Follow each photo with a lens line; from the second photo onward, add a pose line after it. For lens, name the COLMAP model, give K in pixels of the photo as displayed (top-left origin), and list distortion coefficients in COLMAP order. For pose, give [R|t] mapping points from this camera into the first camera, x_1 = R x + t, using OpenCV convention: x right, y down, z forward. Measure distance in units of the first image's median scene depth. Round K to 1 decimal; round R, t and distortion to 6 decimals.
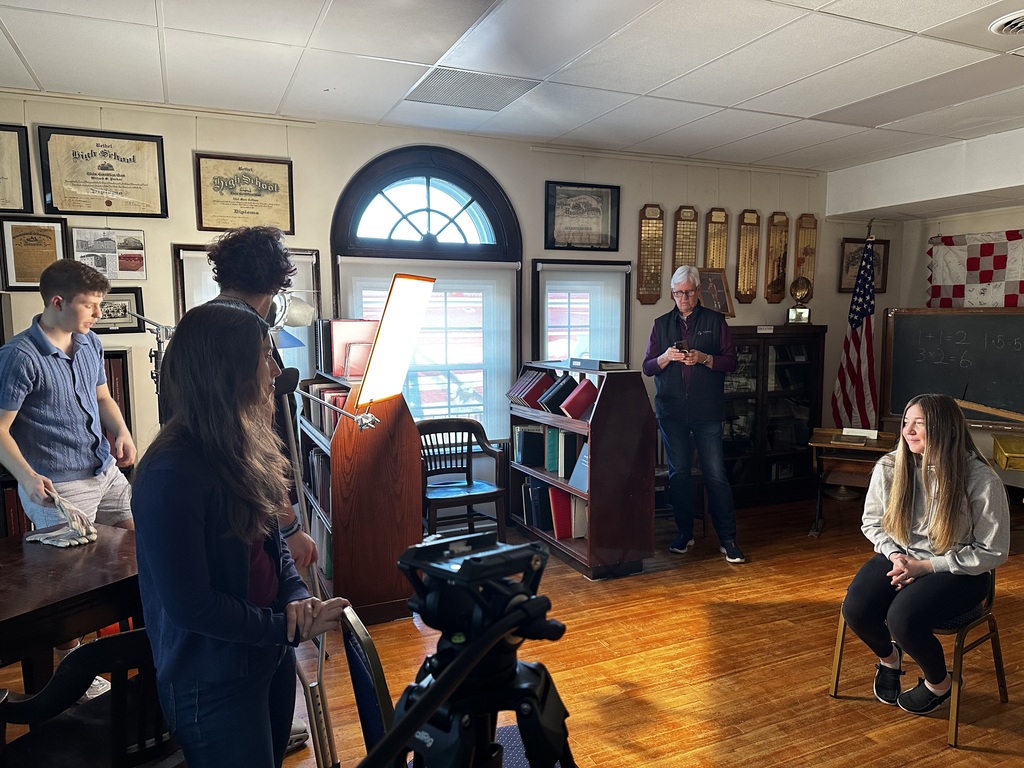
lens RADIAL K [[714.5, 0, 511.7], [0, 714.5, 391.5], [0, 0, 1]] dist [0.136282, -0.174776]
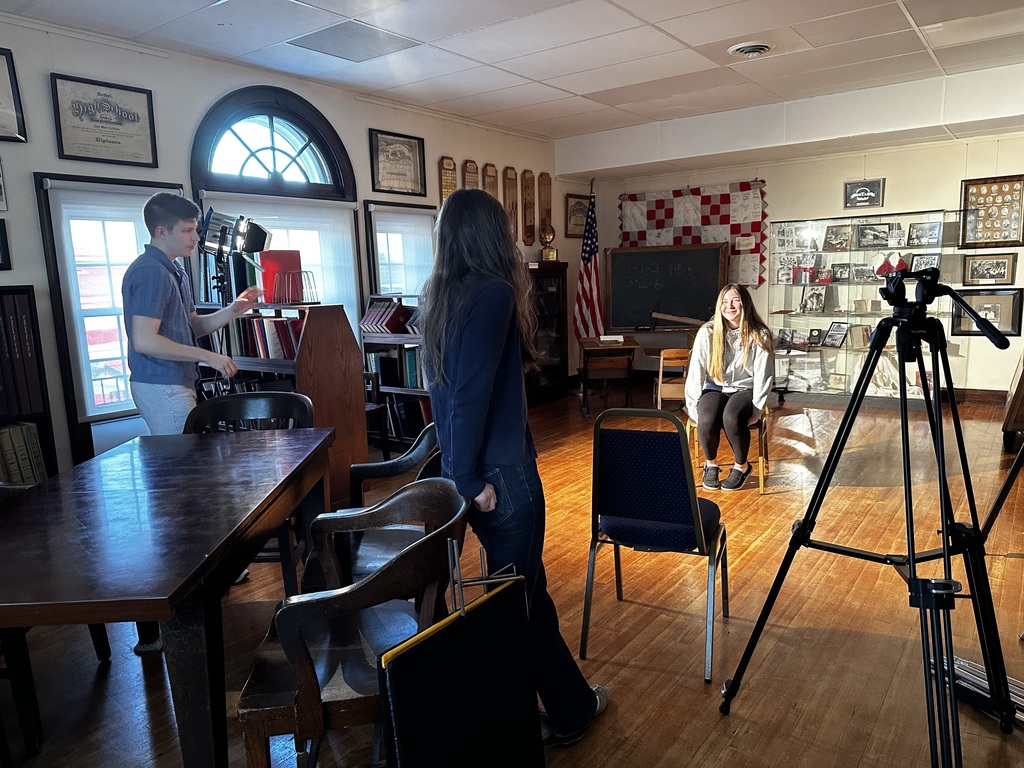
lens RADIAL K [[714.5, 0, 511.7], [0, 714.5, 391.5], [0, 0, 1]] dist [0.136282, -0.174776]
pose [[0.872337, -0.103810, 0.477757, -0.334133], [0.078490, 0.994259, 0.072723, 0.043125], [-0.482564, -0.025940, 0.875477, -0.085095]]
